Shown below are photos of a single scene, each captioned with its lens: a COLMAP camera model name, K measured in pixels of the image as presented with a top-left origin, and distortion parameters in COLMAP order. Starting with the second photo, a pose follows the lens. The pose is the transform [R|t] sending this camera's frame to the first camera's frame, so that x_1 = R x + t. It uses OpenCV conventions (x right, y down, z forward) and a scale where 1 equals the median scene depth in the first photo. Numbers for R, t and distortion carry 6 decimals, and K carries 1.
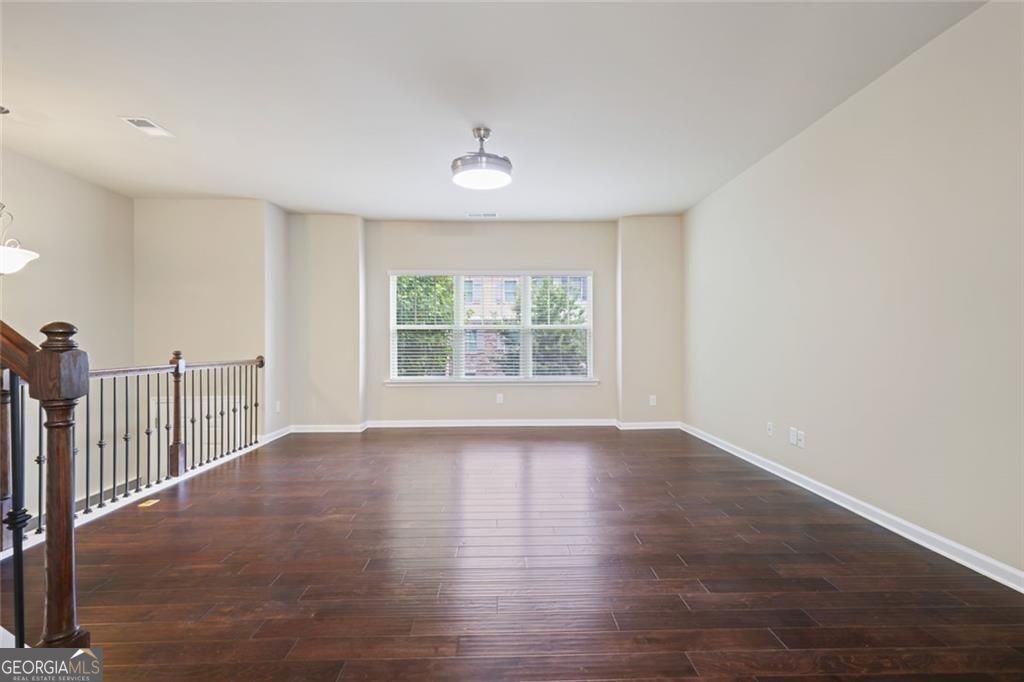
lens RADIAL K [[465.7, 0, 513.5], [0, 465.7, 340.3], [0, 0, 1]] dist [0.008863, -0.000568]
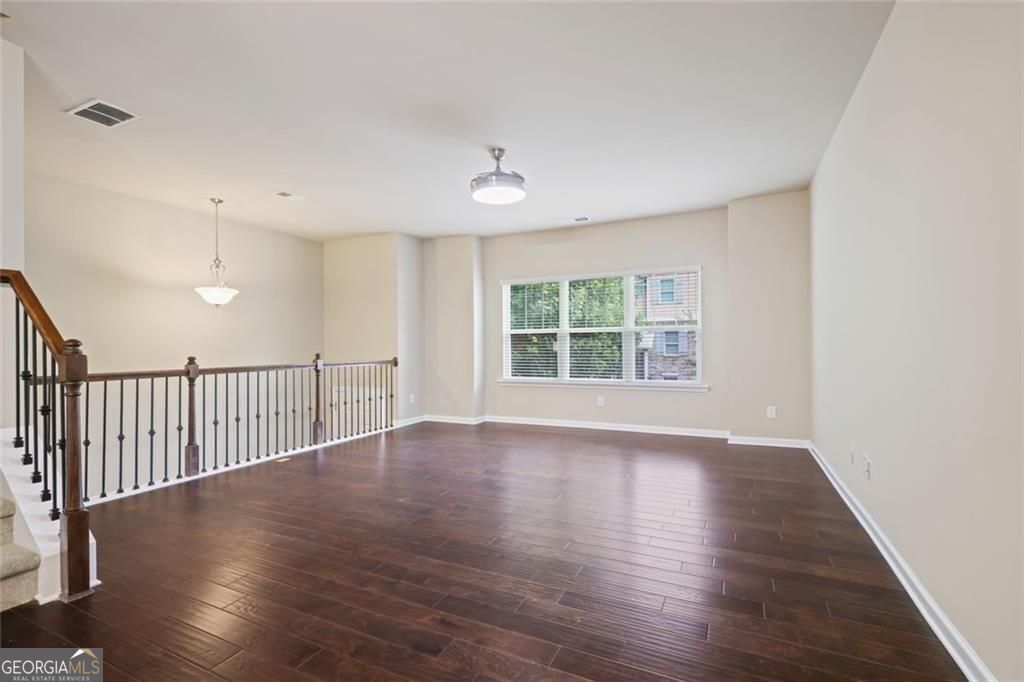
lens RADIAL K [[465.7, 0, 513.8], [0, 465.7, 342.0], [0, 0, 1]] dist [0.008863, -0.000568]
pose [[0.885216, -0.009508, -0.465083, 0.325335], [0.009332, 0.999953, -0.002680, -0.001359], [0.465087, -0.001968, 0.885263, 0.039758]]
